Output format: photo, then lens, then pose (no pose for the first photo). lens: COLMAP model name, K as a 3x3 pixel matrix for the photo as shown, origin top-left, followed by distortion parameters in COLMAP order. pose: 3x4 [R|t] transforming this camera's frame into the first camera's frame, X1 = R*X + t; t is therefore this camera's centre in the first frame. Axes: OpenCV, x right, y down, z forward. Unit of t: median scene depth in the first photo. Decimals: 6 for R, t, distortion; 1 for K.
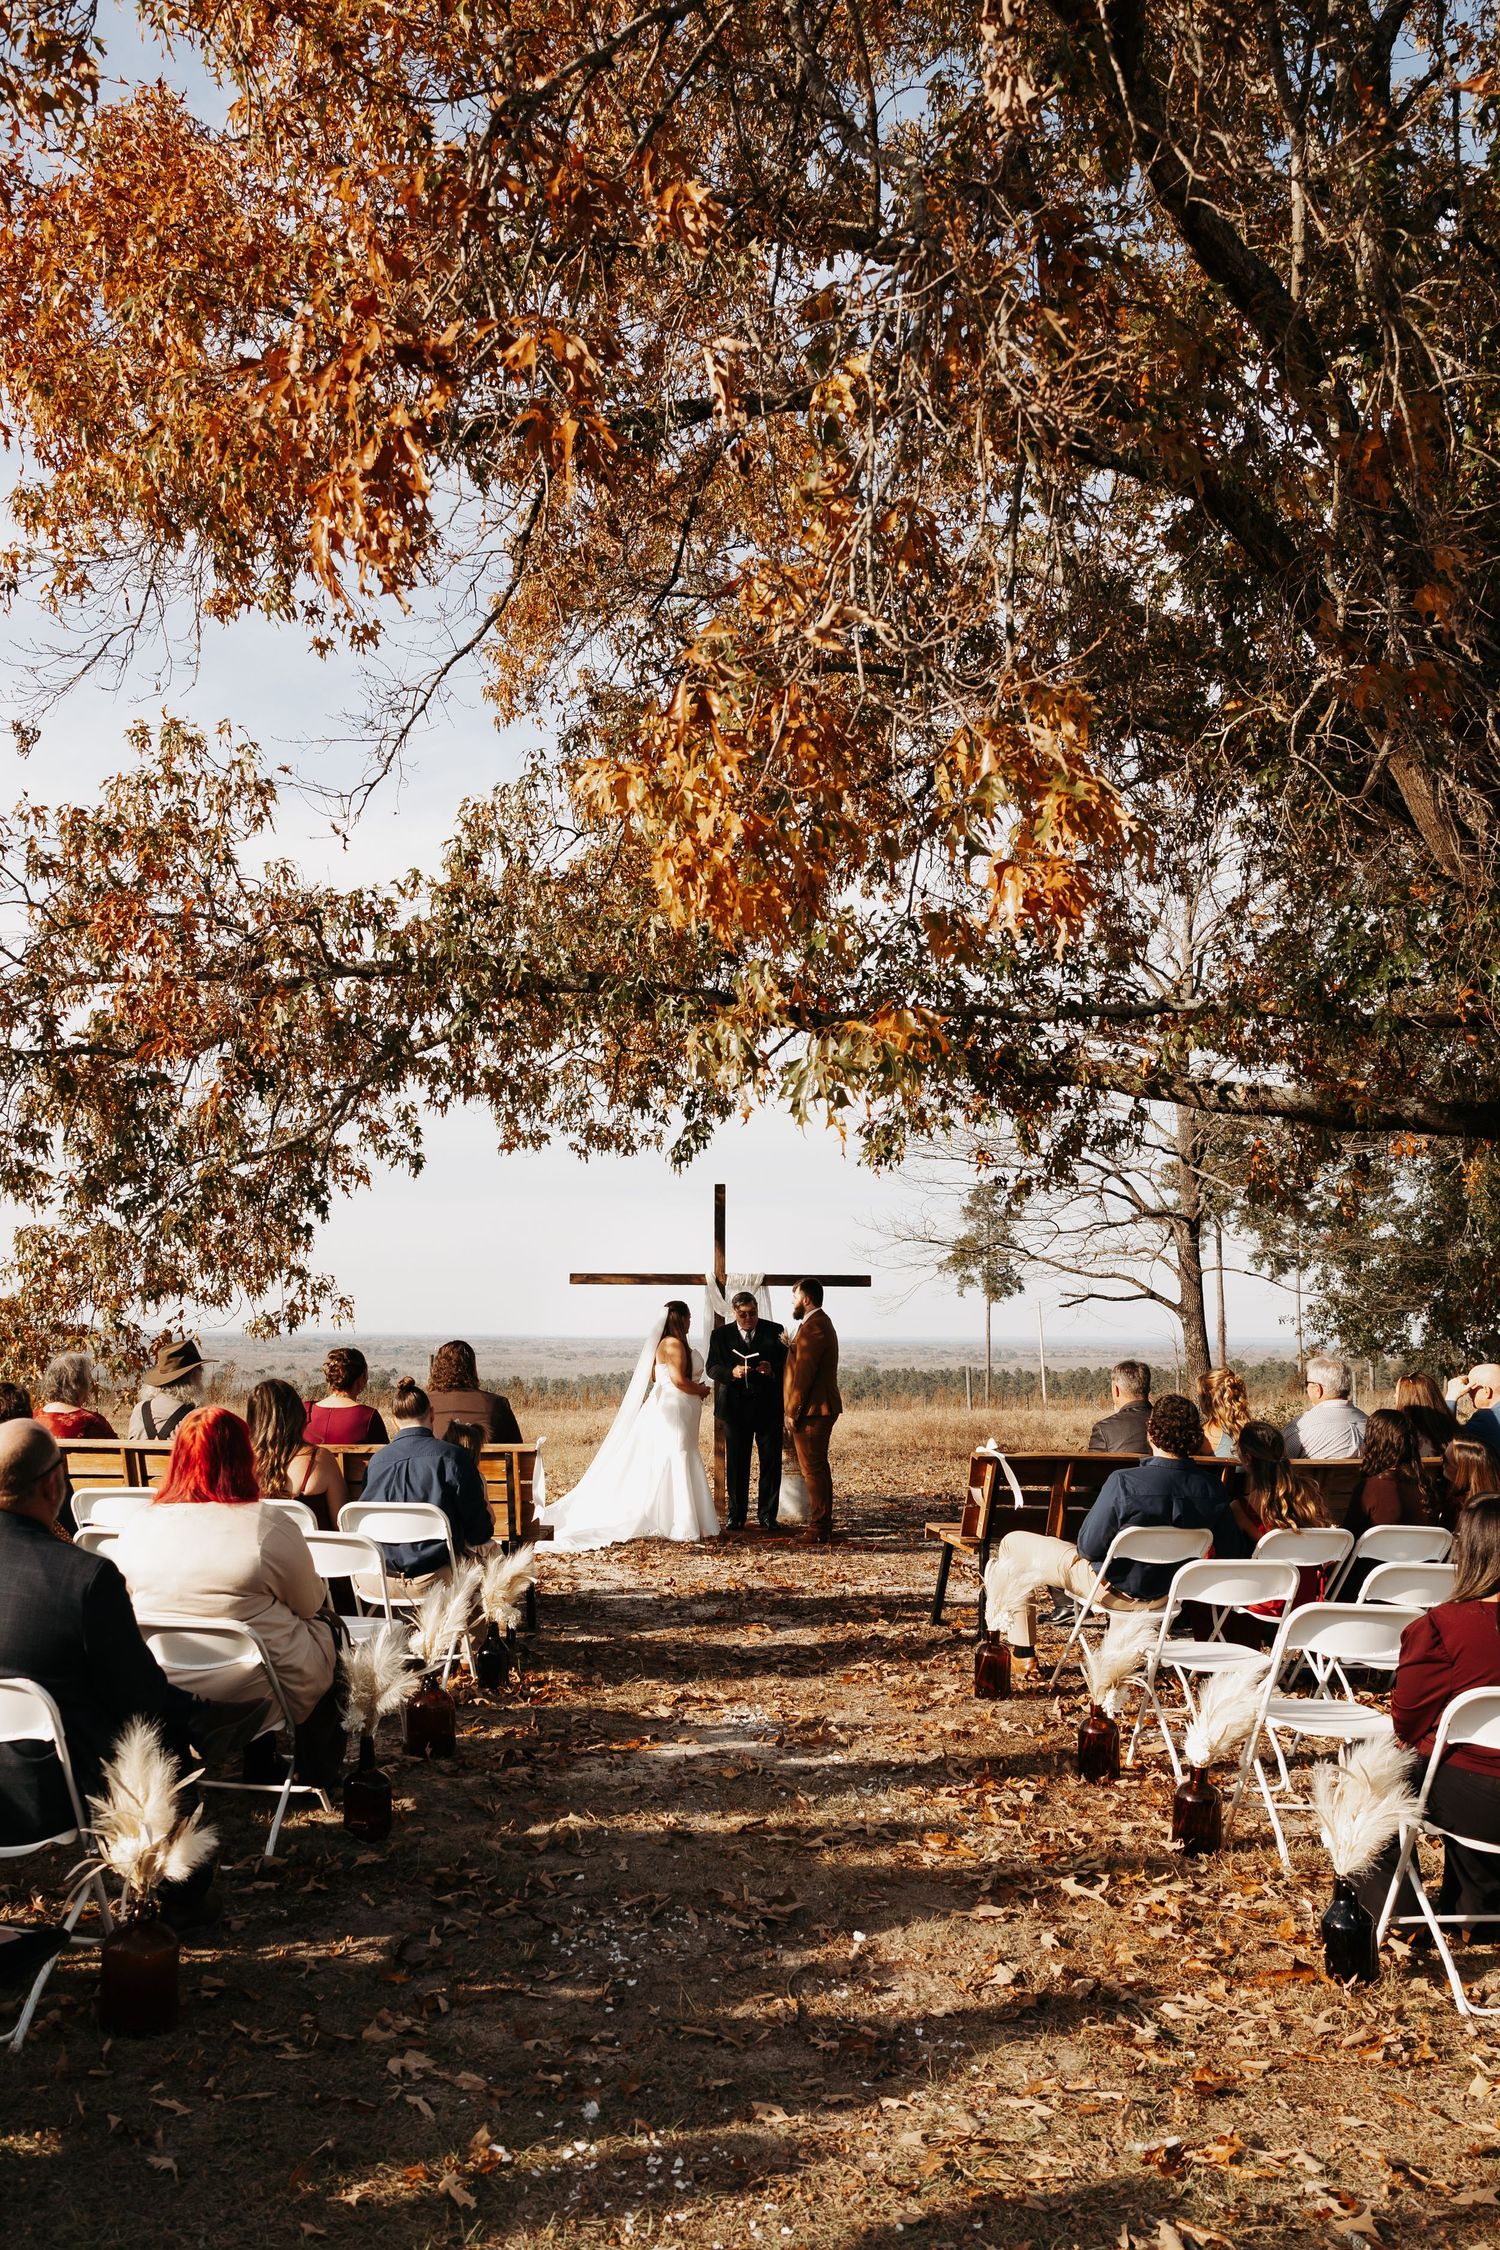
lens RADIAL K [[2464.5, 0, 751.5], [0, 2464.5, 1123.2], [0, 0, 1]] dist [-0.120548, 0.000000]
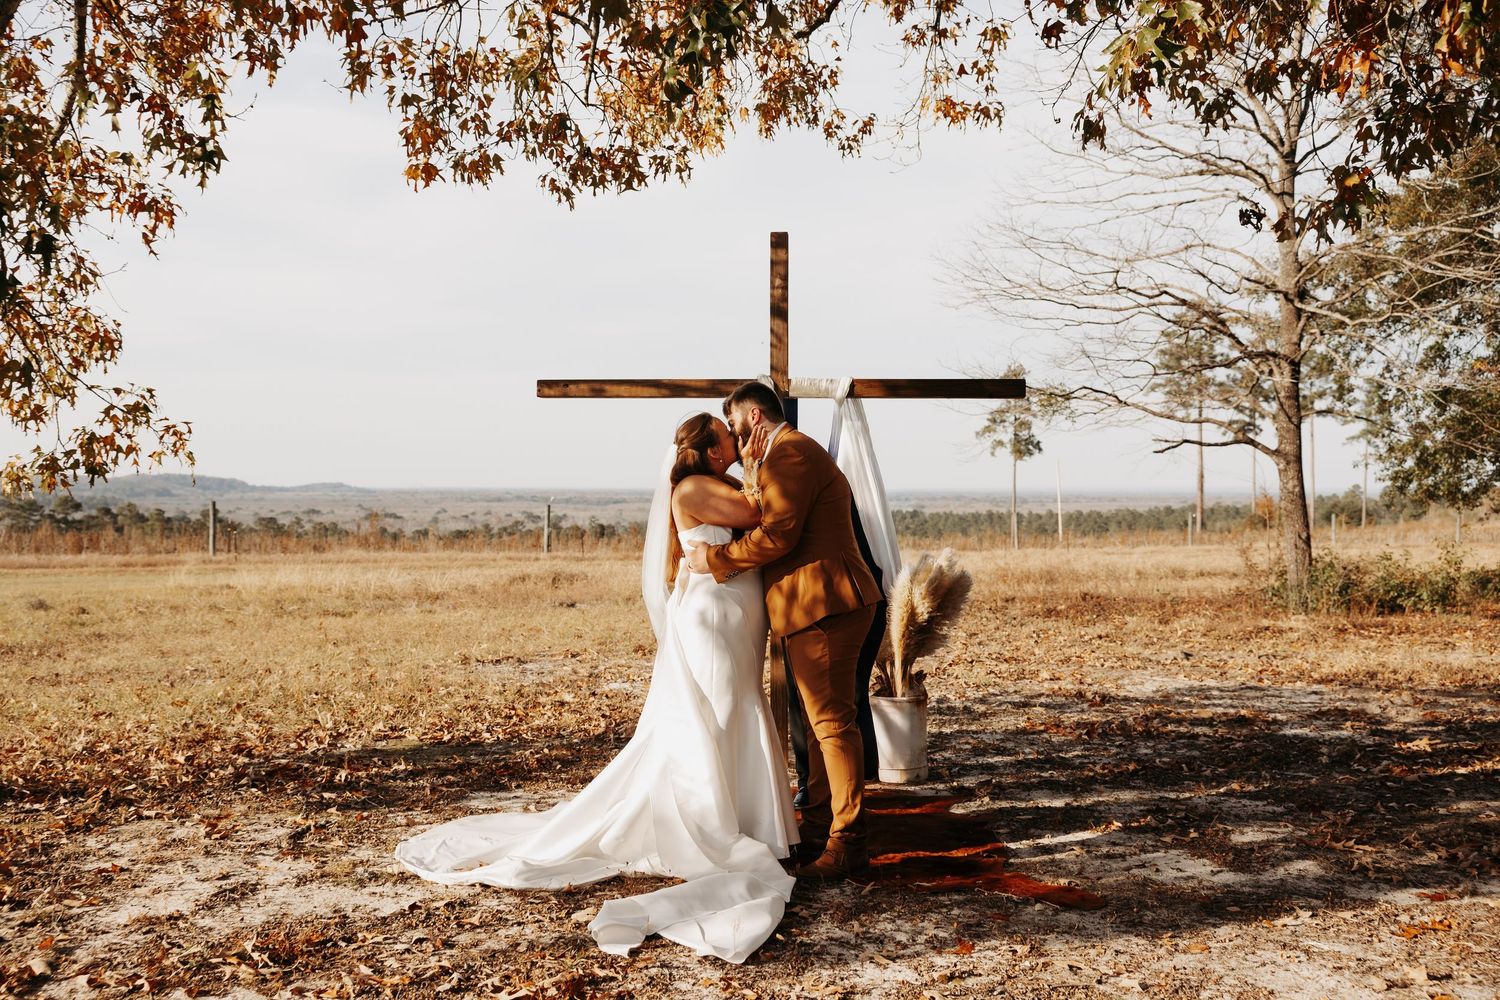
lens RADIAL K [[1511.0, 0, 749.7], [0, 1511.0, 499.2], [0, 0, 1]] dist [-0.006975, 0.000000]
pose [[0.998543, -0.011089, -0.052808, -0.001820], [0.015870, 0.995725, 0.090991, 0.055951], [0.051573, -0.091697, 0.994451, 0.615618]]
